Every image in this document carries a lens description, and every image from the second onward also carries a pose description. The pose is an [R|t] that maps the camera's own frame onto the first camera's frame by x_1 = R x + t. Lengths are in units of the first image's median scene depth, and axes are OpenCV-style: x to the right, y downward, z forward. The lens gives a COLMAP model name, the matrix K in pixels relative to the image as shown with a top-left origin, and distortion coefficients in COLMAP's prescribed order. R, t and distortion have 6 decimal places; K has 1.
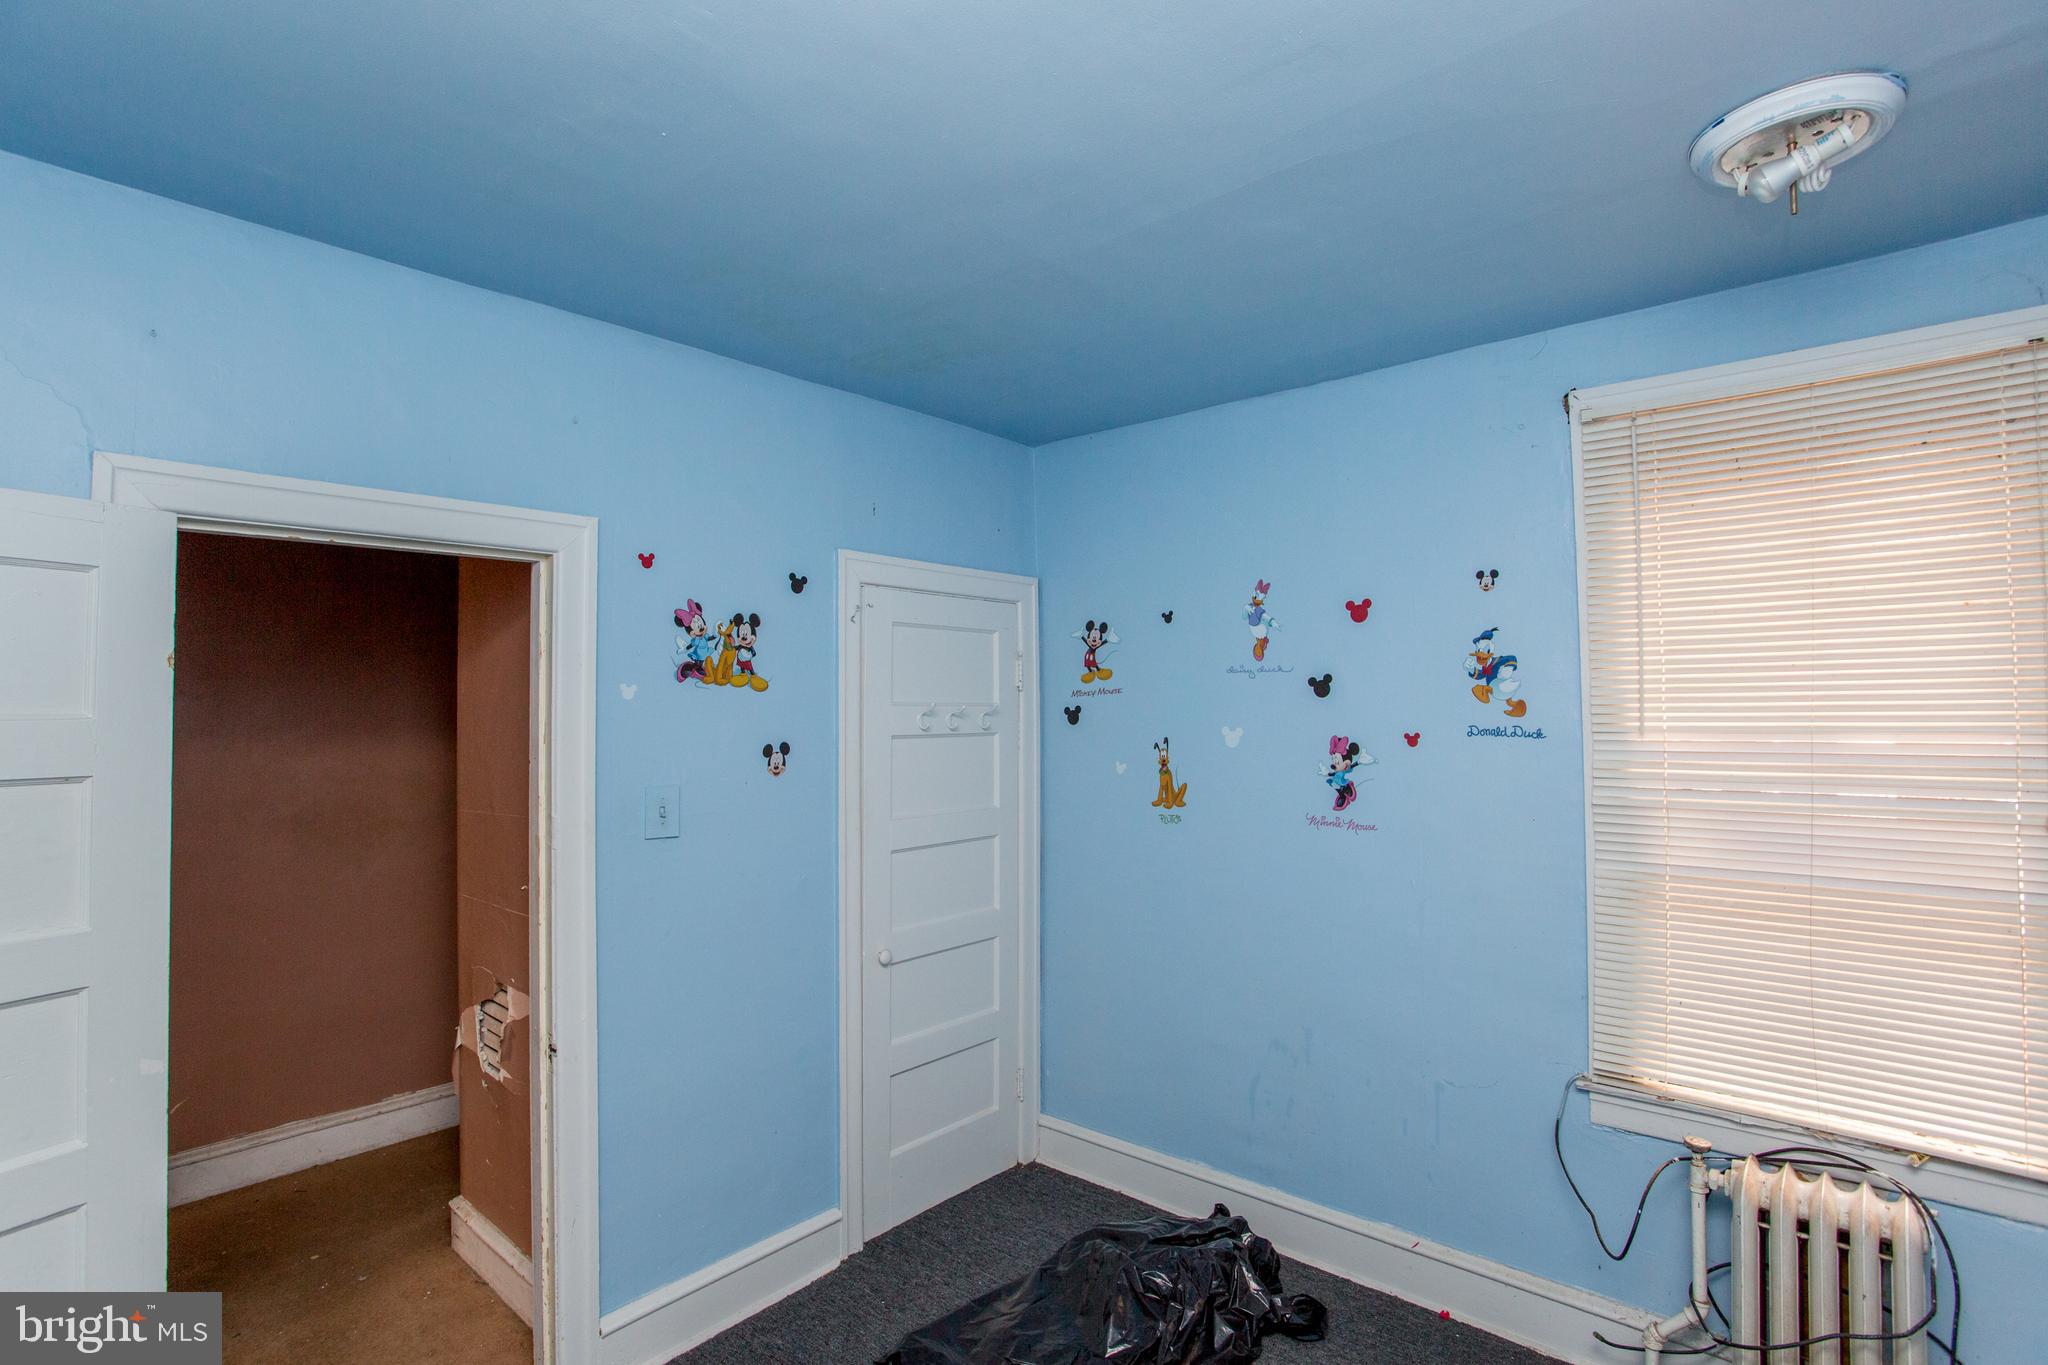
lens RADIAL K [[996.3, 0, 1013.2], [0, 996.3, 669.0], [0, 0, 1]] dist [-0.070273, 0.028211]
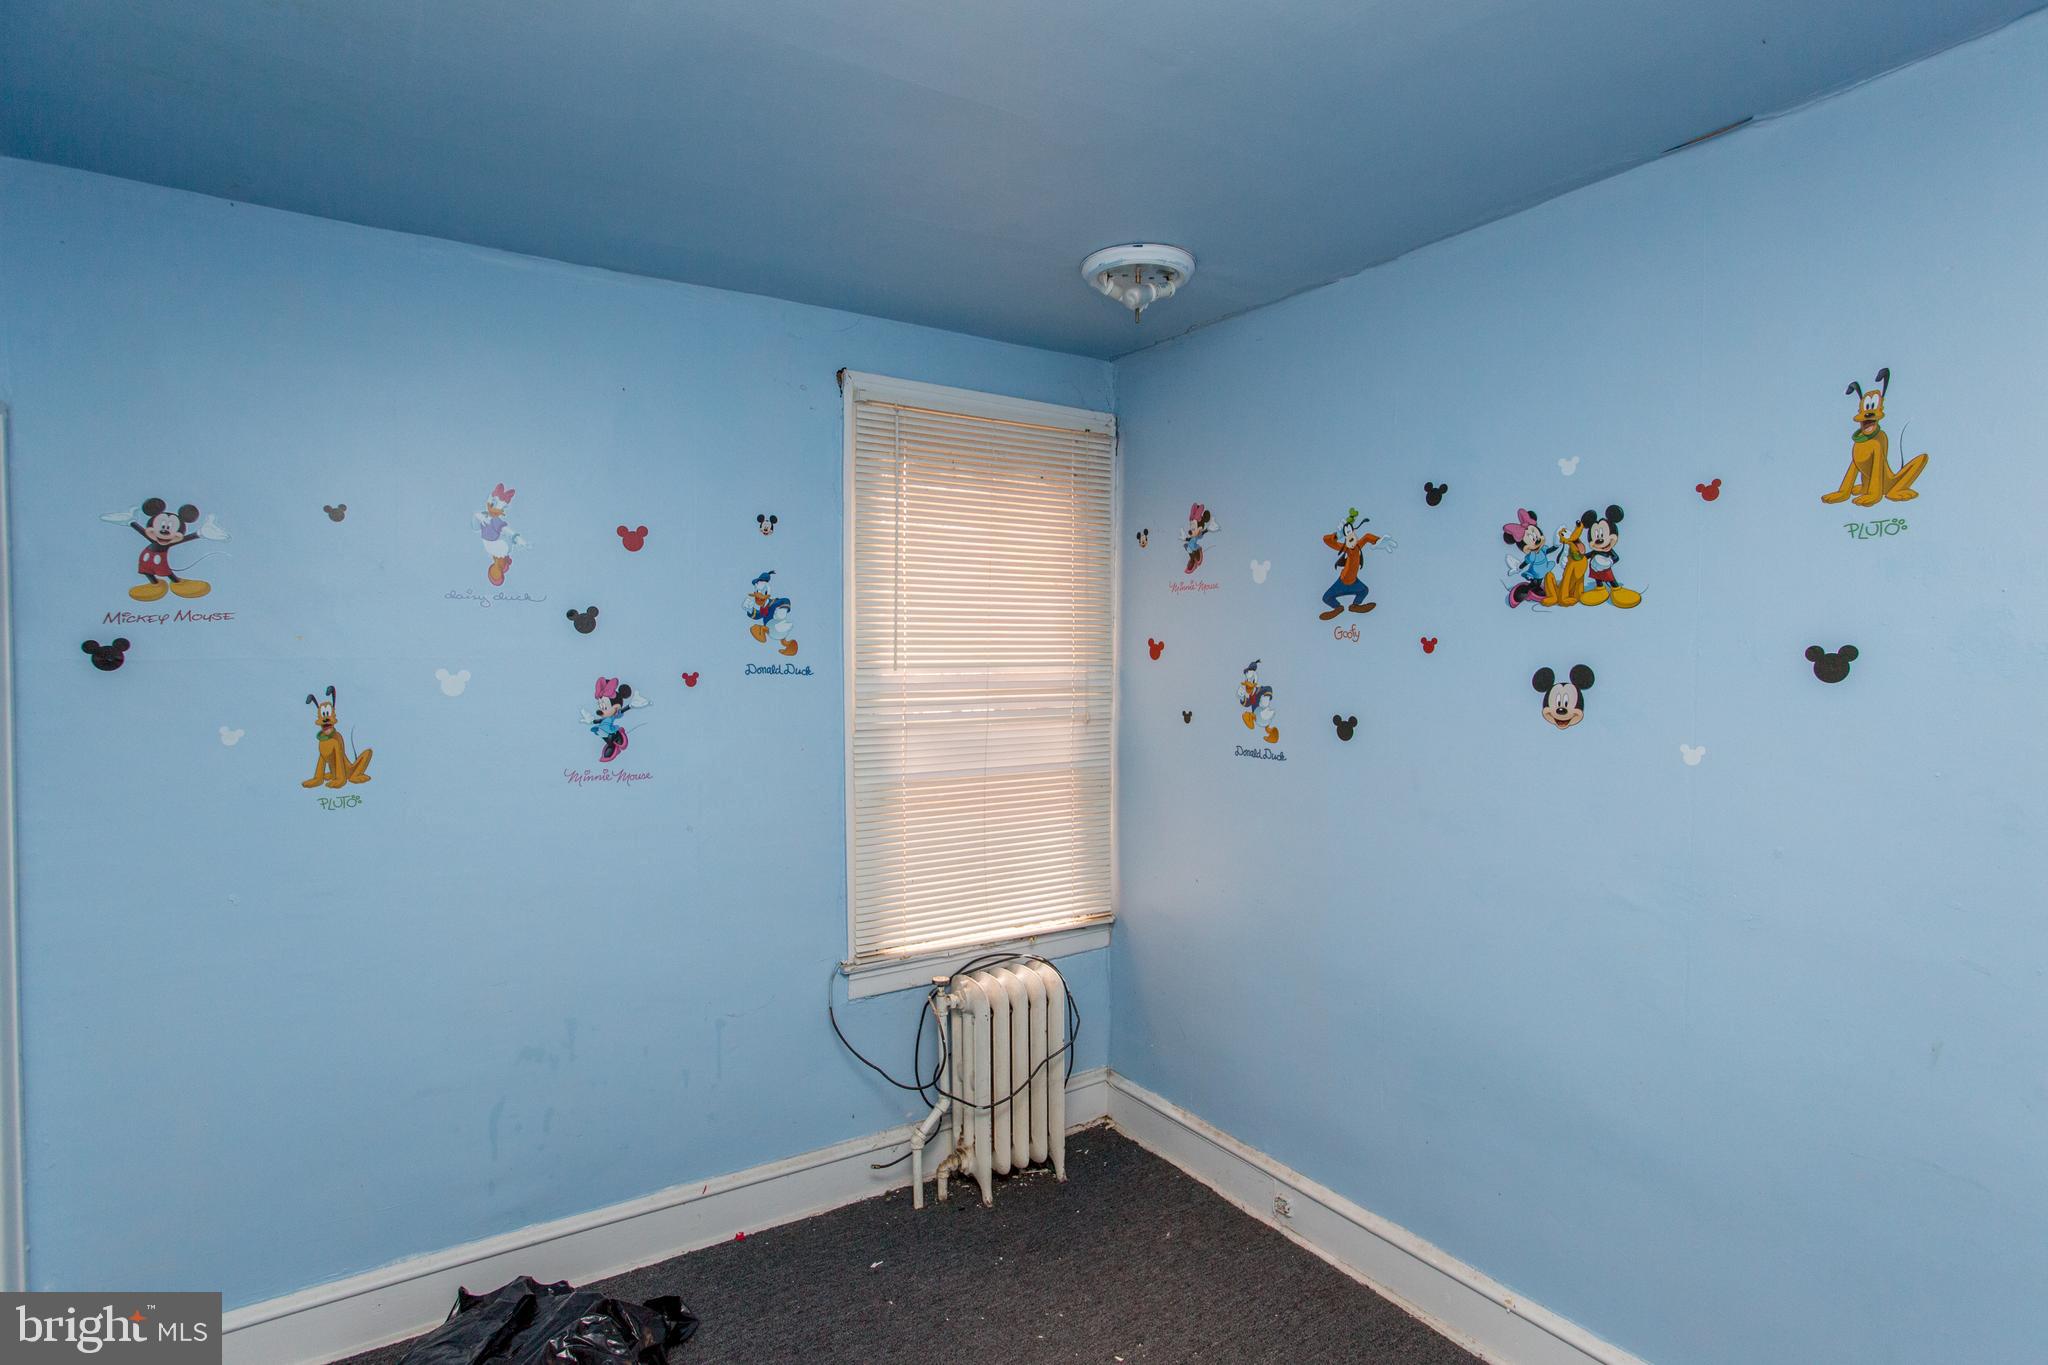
lens RADIAL K [[996.3, 0, 1026.3], [0, 996.3, 661.8], [0, 0, 1]] dist [-0.070273, 0.028211]
pose [[0.270766, -0.005687, 0.962628, -0.451755], [-0.041450, 0.998986, 0.017561, 0.024912], [-0.961752, -0.044656, 0.270256, 0.440064]]
